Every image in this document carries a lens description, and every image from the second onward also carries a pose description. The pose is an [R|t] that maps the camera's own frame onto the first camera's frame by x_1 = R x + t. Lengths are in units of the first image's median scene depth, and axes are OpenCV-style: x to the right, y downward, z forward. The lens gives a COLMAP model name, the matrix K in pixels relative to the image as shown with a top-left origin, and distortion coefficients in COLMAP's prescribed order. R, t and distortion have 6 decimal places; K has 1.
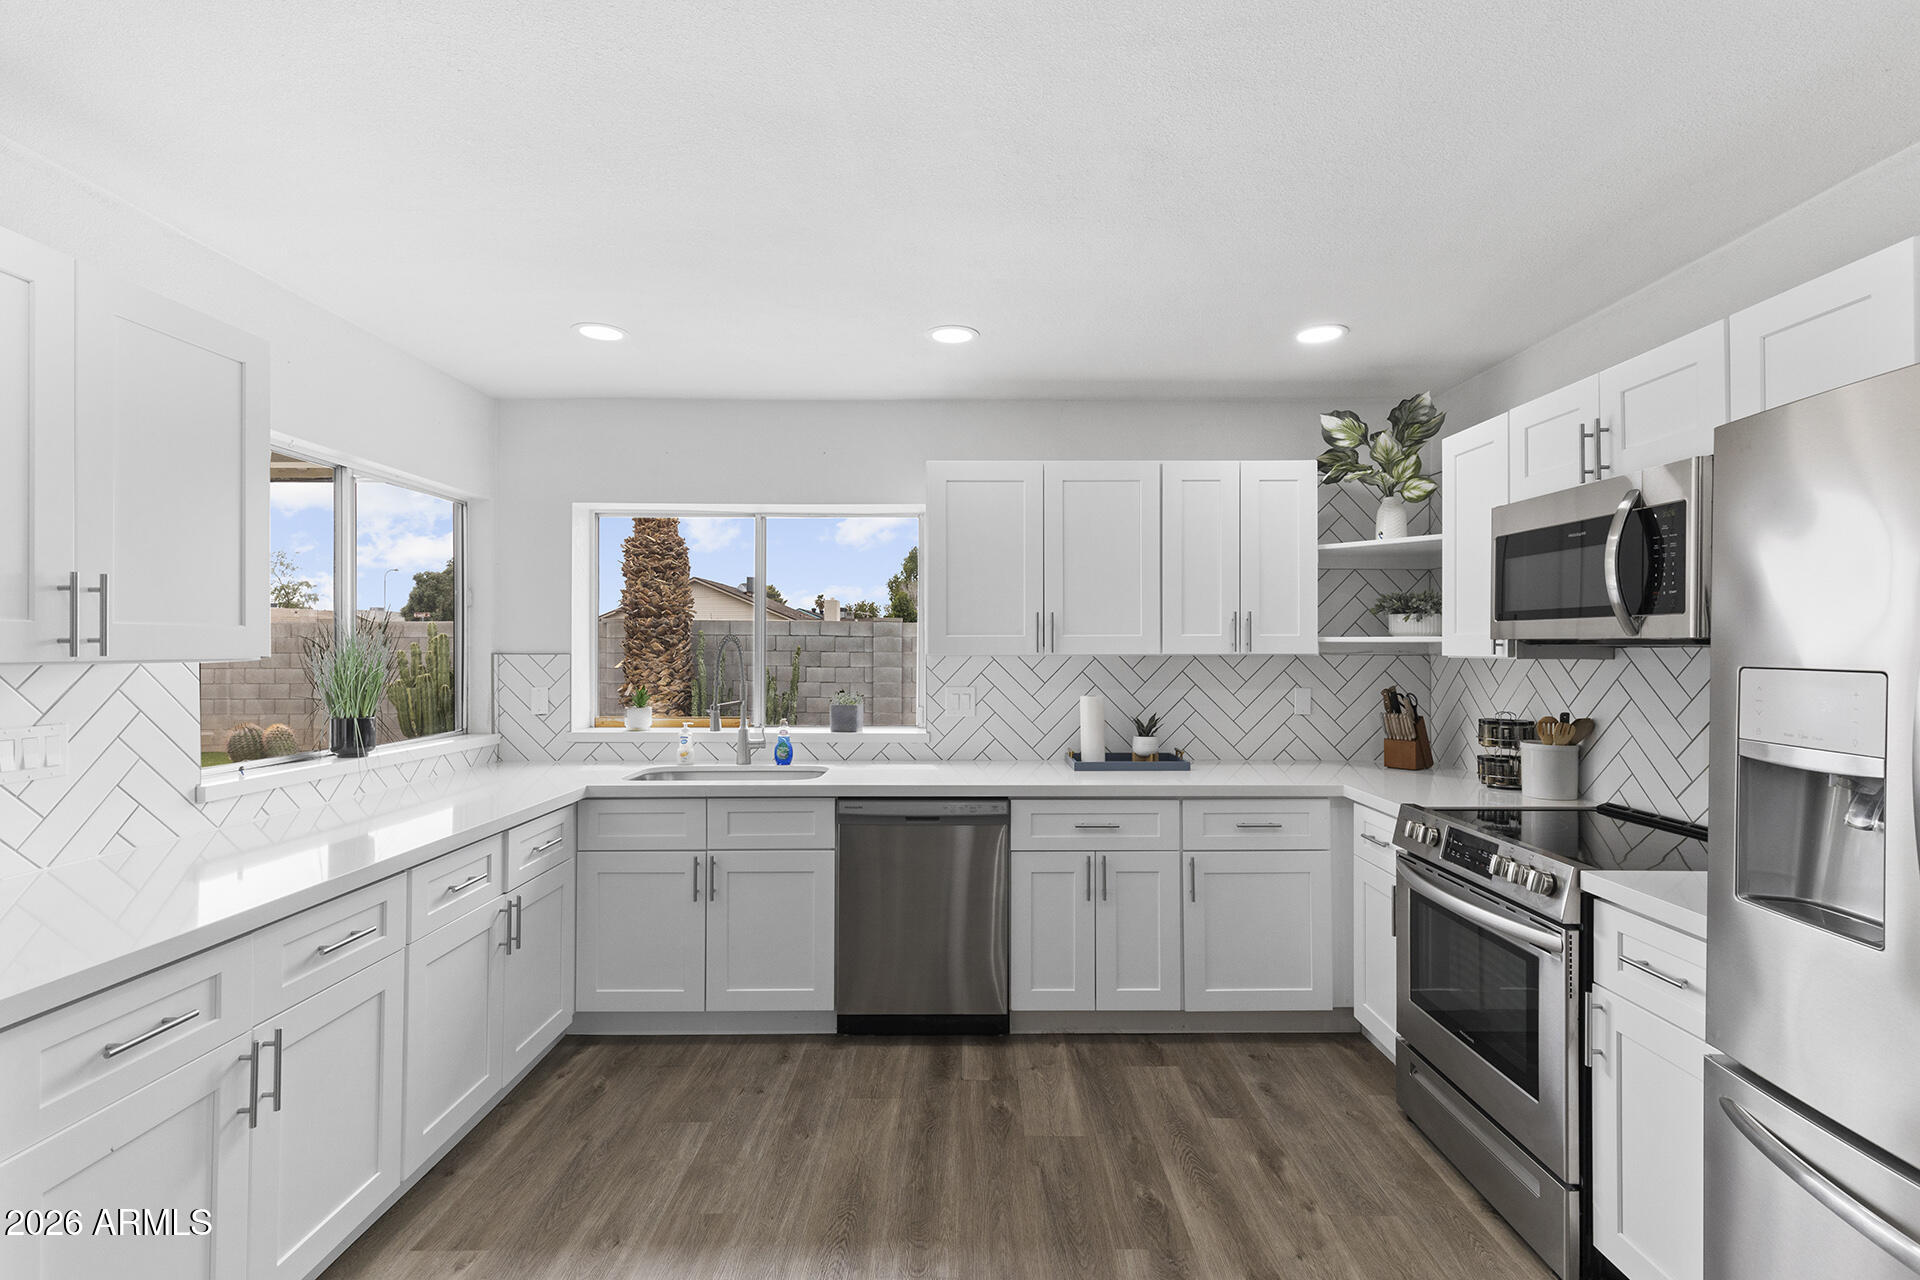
lens RADIAL K [[887.5, 0, 969.8], [0, 887.5, 638.8], [0, 0, 1]] dist [0.005946, 0.000275]
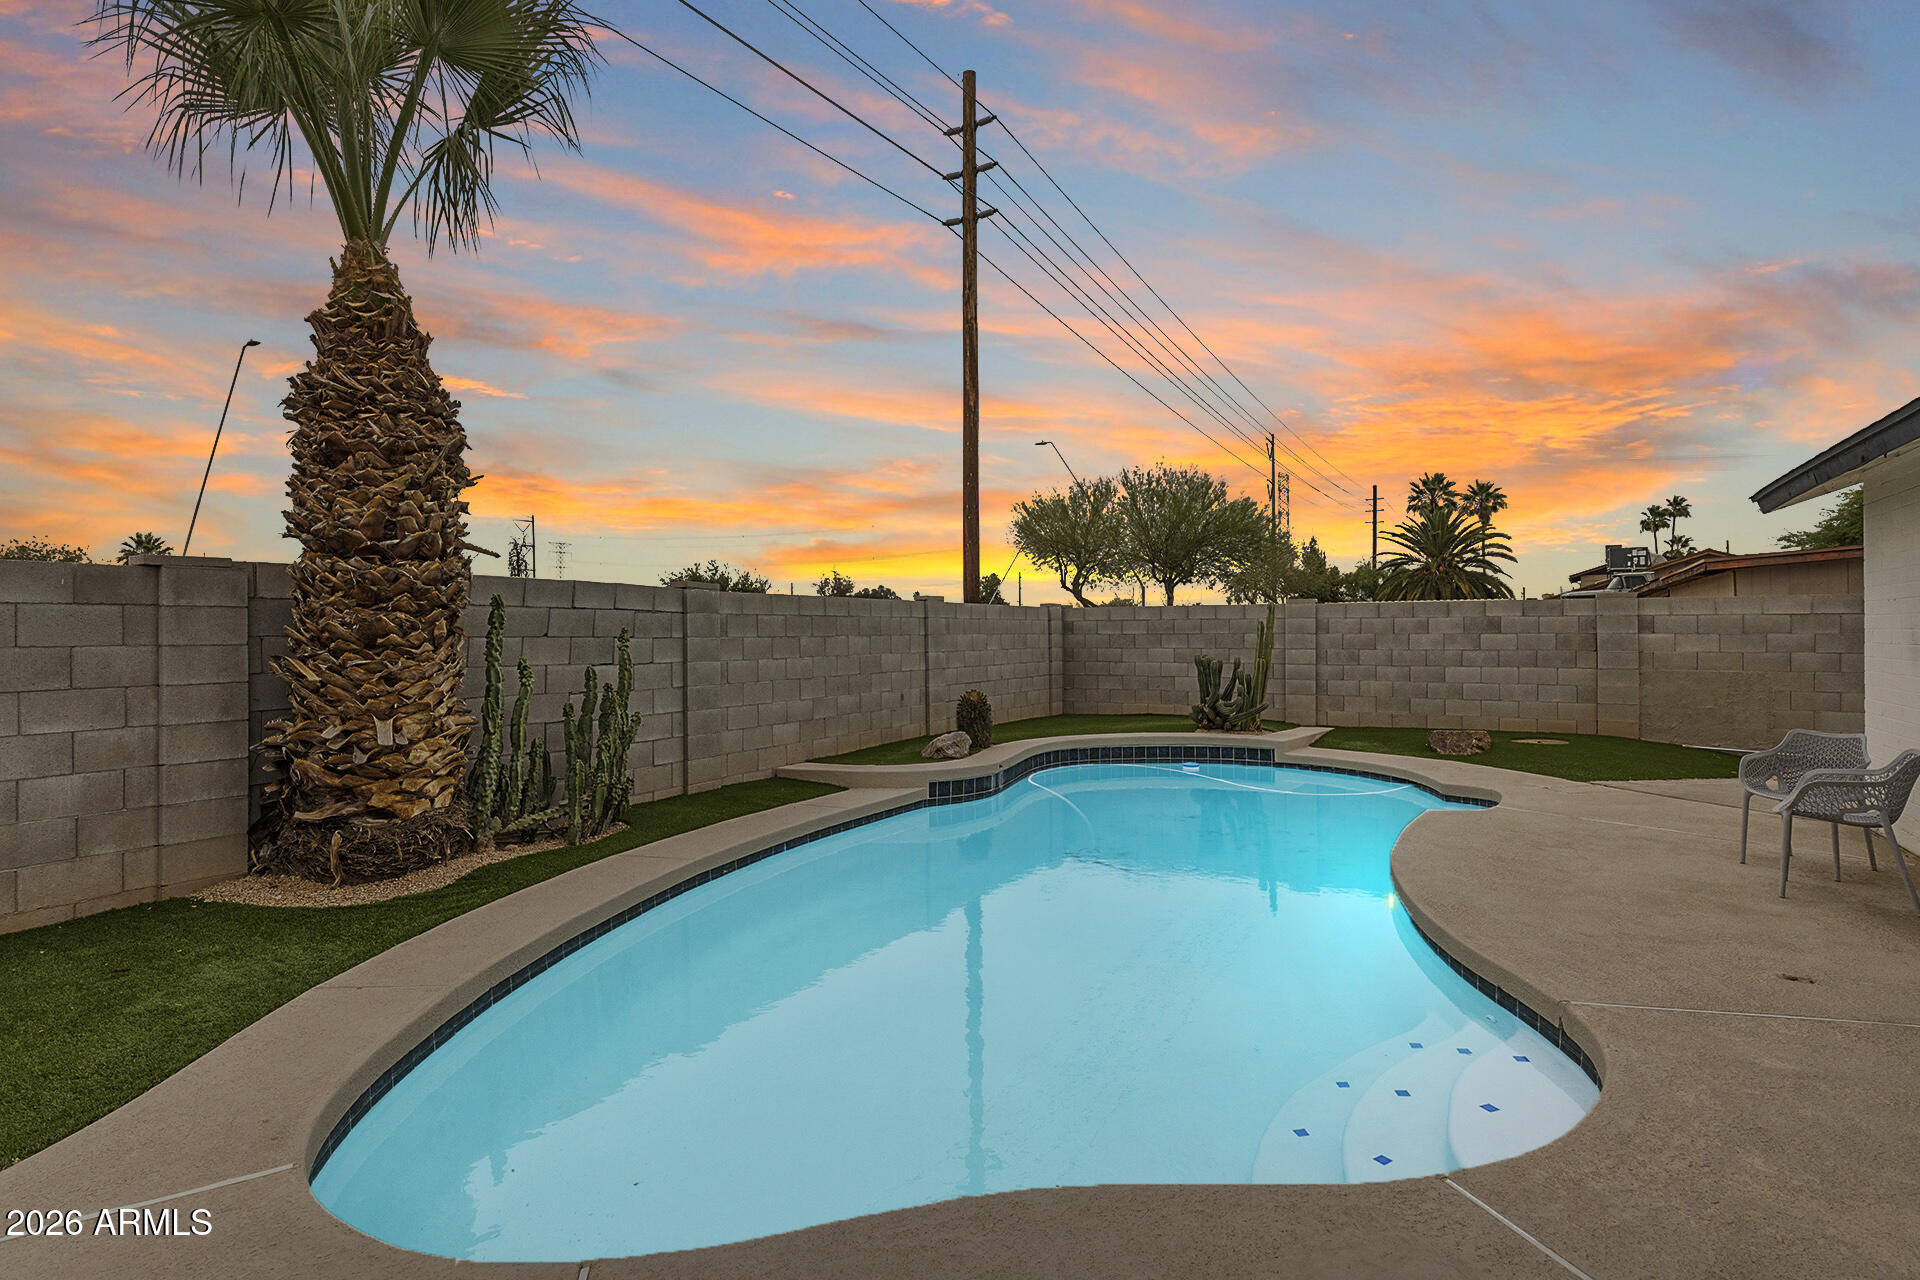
lens RADIAL K [[948.1, 0, 953.8], [0, 948.1, 632.1], [0, 0, 1]] dist [-0.000414, 0.000001]
pose [[0.517802, -0.003840, 0.855492, -2.257197], [0.001402, 0.999992, 0.003640, 0.035417], [-0.855499, -0.000686, 0.517804, 1.952445]]
